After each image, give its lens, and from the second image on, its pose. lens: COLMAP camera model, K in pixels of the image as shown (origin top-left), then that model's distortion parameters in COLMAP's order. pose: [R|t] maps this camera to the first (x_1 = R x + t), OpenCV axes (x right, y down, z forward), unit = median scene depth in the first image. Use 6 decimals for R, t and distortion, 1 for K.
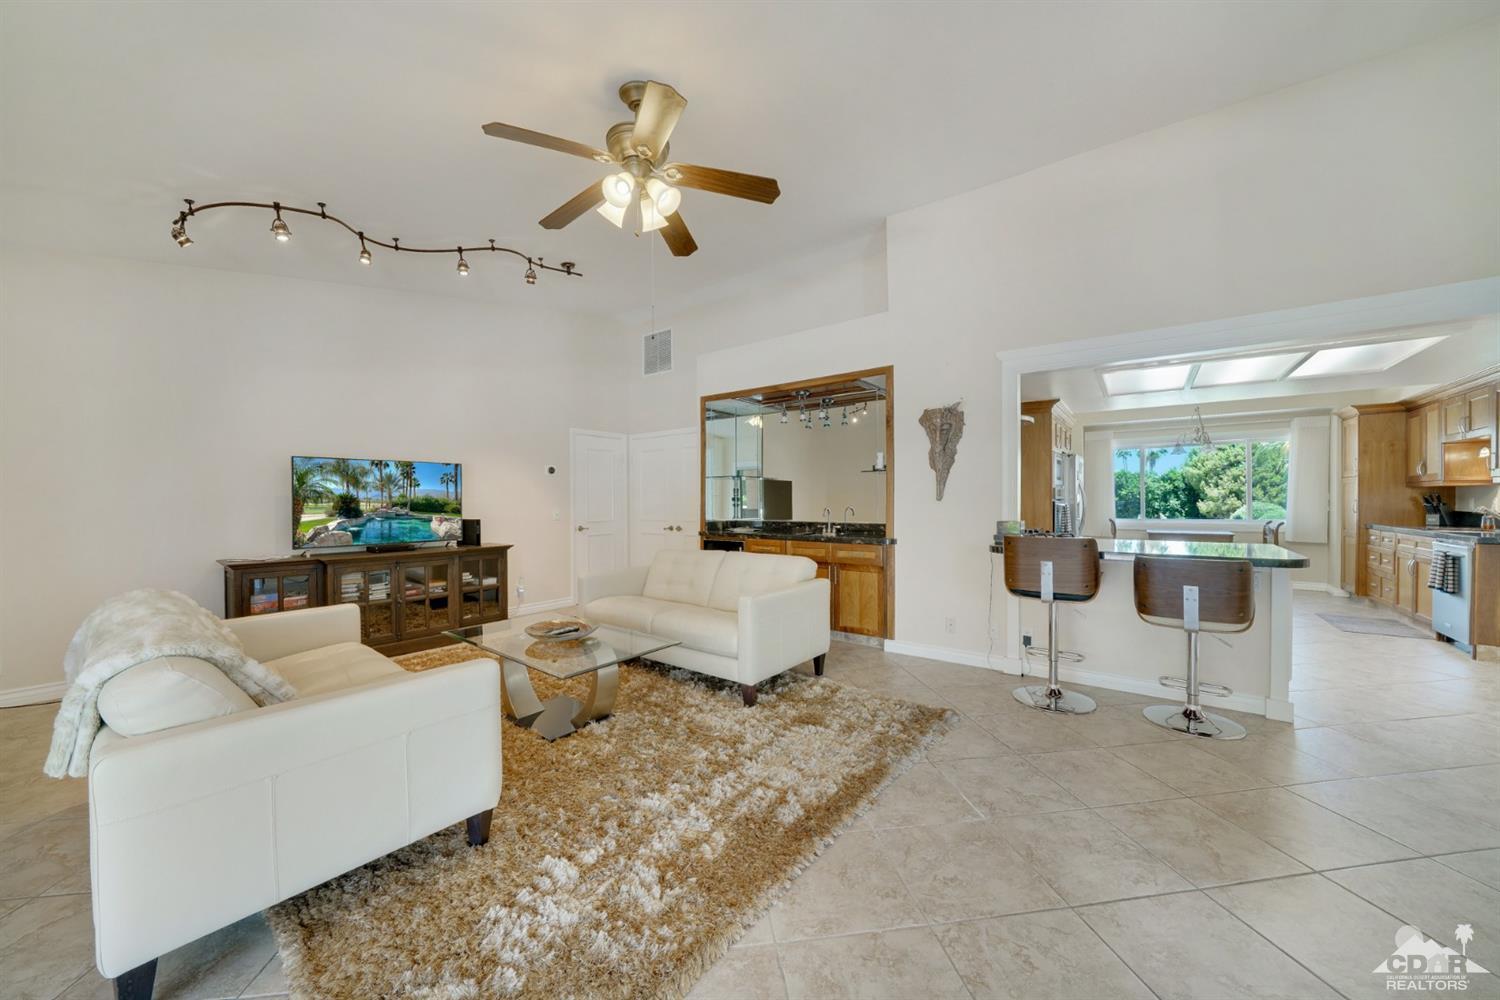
lens RADIAL K [[546.1, 0, 736.6], [0, 546.1, 502.1], [0, 0, 1]] dist [-0.014442, 0.000024]
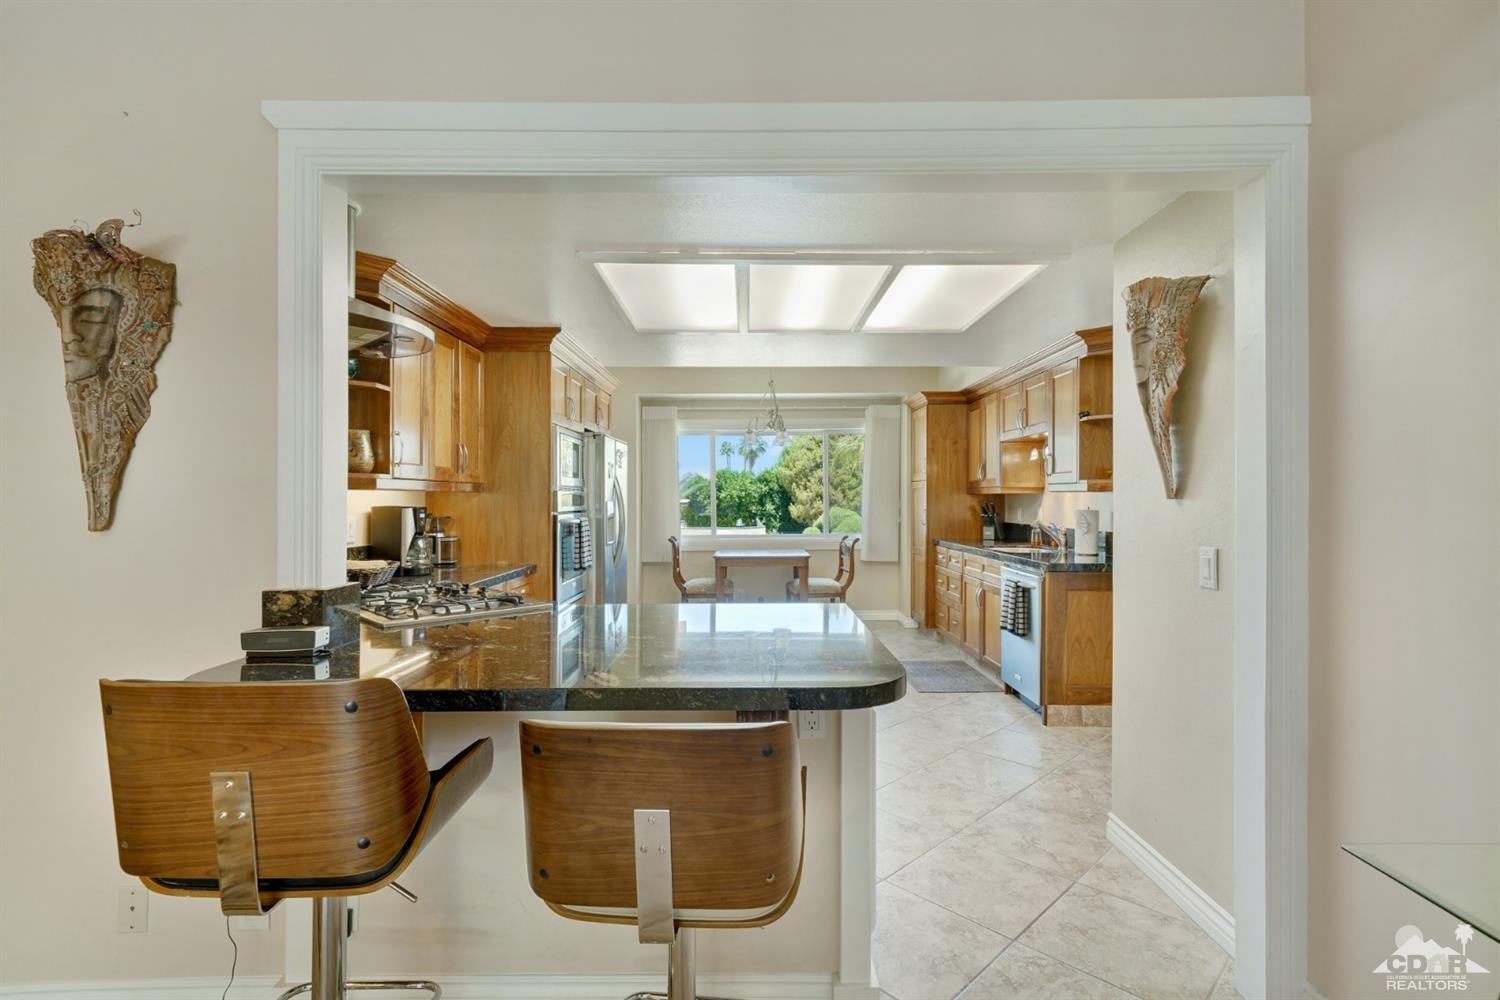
lens RADIAL K [[732.6, 0, 753.0], [0, 732.6, 500.4], [0, 0, 1]] dist [0.001074, -0.000070]
pose [[0.795566, 0.002591, 0.605861, 0.291299], [0.001125, 0.999983, -0.005755, -0.011780], [-0.605866, 0.005260, 0.795550, 0.287278]]
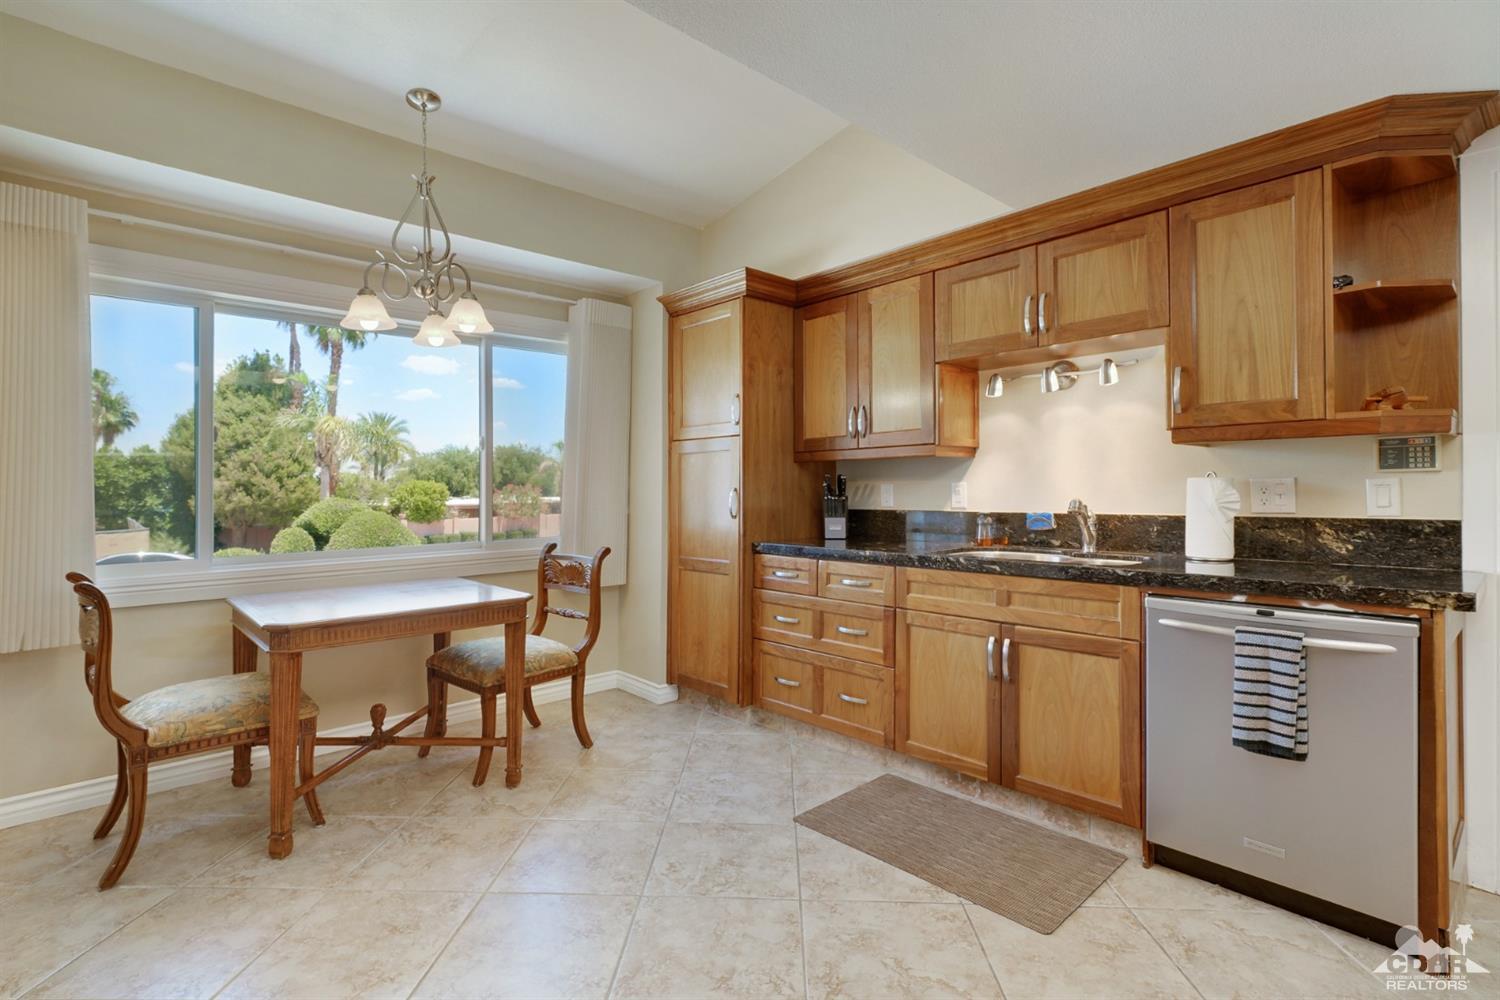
lens RADIAL K [[698.2, 0, 745.8], [0, 698.2, 490.6], [0, 0, 1]] dist [0.005347, 0.000479]
pose [[0.169641, 0.005114, 0.985493, 0.609431], [0.007774, 0.999948, -0.006527, 0.001359], [-0.985475, 0.008769, 0.169593, 0.917884]]
